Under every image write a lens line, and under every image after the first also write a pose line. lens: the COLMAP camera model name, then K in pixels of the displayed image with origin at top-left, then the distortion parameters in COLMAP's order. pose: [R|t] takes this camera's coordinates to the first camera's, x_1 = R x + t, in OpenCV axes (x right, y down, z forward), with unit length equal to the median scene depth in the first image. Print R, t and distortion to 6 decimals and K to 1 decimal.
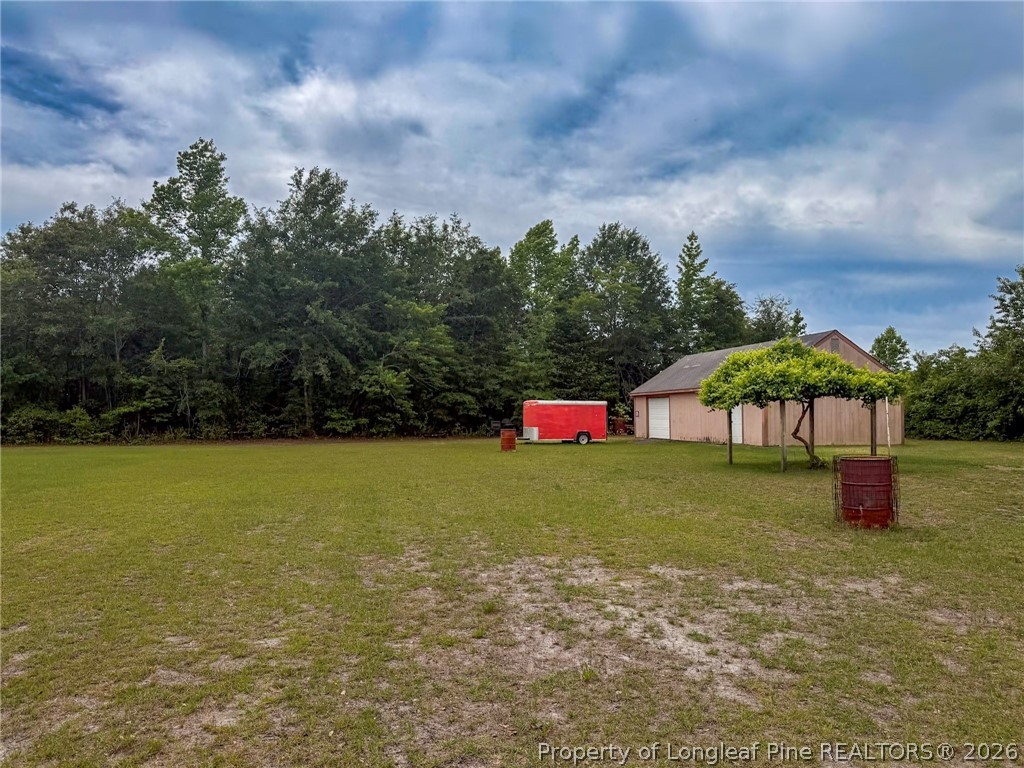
lens RADIAL K [[767.5, 0, 511.0], [0, 767.5, 411.7], [0, 0, 1]] dist [-0.005901, -0.006383]
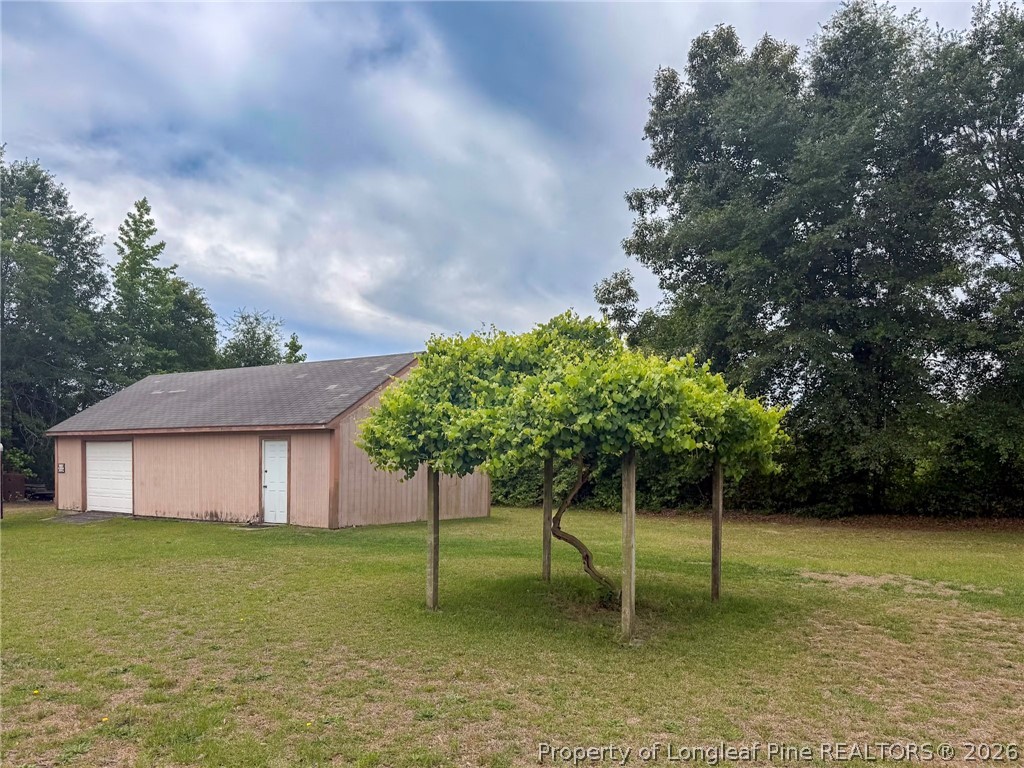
lens RADIAL K [[826.9, 0, 510.3], [0, 826.9, 459.6], [0, 0, 1]] dist [0.058697, 0.004034]
pose [[0.746722, 0.032631, 0.664335, -0.001495], [-0.022609, 0.999464, -0.023679, 0.002929], [-0.664752, 0.002661, 0.747060, 0.245526]]
